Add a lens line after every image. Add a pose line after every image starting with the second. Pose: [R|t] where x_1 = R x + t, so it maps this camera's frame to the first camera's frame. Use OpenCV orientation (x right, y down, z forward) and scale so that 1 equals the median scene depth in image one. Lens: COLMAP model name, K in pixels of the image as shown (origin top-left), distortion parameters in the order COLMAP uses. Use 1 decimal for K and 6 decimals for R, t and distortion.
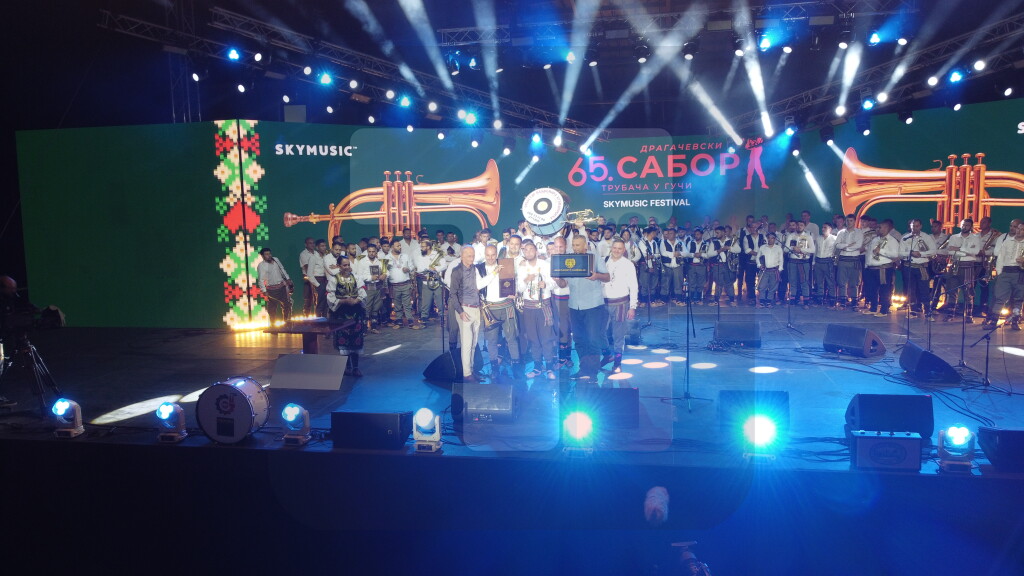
lens RADIAL K [[772.3, 0, 512.0], [0, 772.3, 288.0], [0, 0, 1]] dist [0.004564, 0.000670]
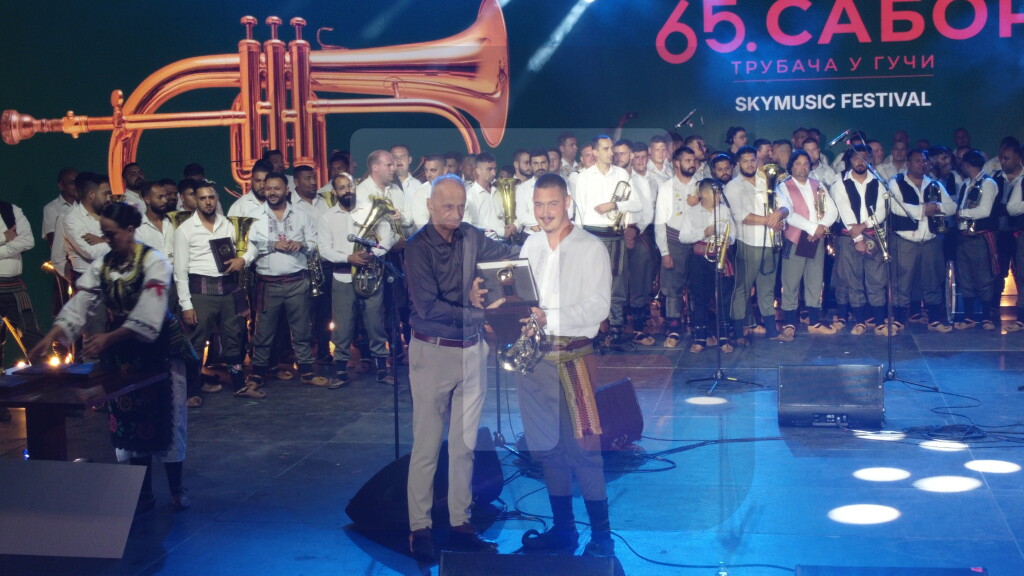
lens RADIAL K [[1545.4, 0, 512.0], [0, 1545.4, 288.0], [0, 0, 1]] dist [-0.002670, 0.004603]
pose [[0.999951, -0.002040, 0.009721, -0.025210], [0.002106, 0.999975, -0.006734, 0.004295], [-0.009707, 0.006754, 0.999930, 0.148994]]
